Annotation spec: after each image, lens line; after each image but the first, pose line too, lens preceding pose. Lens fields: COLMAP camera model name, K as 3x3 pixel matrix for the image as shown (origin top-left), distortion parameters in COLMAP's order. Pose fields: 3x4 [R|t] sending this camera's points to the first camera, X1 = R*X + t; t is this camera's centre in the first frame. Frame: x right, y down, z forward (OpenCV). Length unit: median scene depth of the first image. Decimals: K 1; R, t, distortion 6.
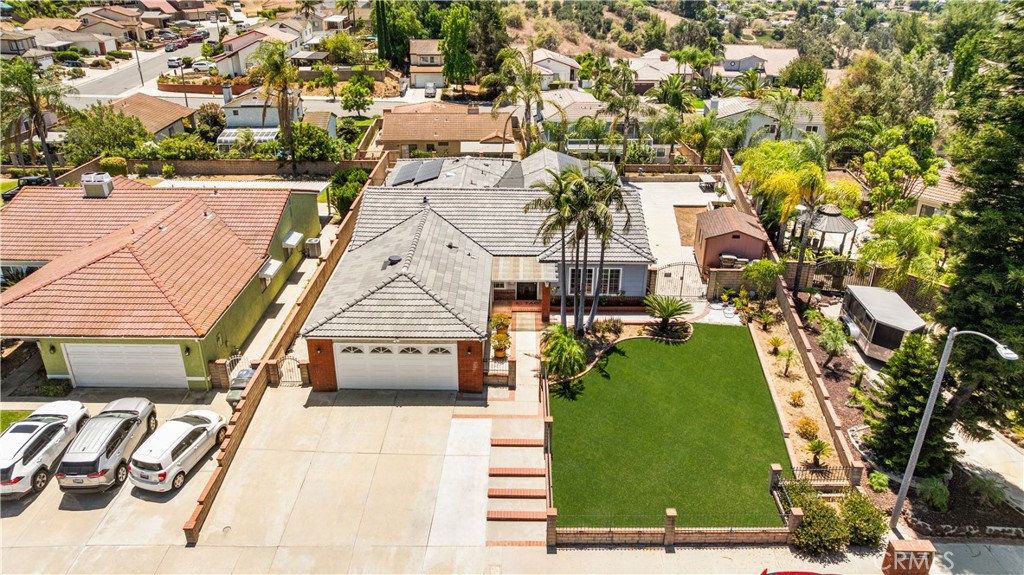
lens RADIAL K [[725.5, 0, 512.0], [0, 725.5, 287.5], [0, 0, 1]] dist [-0.040524, 0.044337]
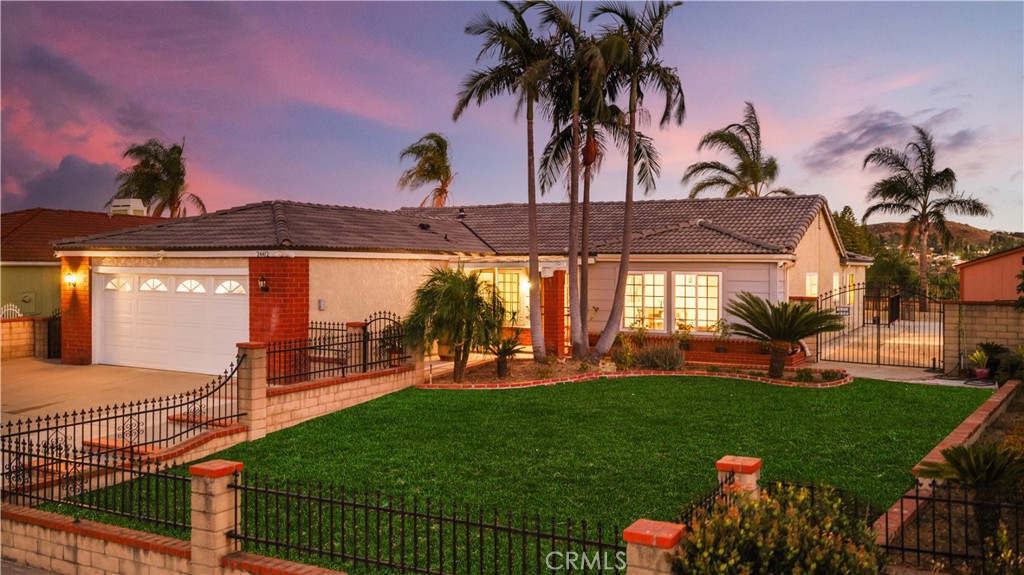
lens RADIAL K [[859.2, 0, 492.4], [0, 859.2, 286.2], [0, 0, 1]] dist [0.013554, 0.007852]
pose [[0.881653, 0.011672, -0.471754, 0.313564], [-0.203847, 0.911030, -0.358427, 0.235446], [0.425599, 0.412174, 0.805592, 0.508817]]
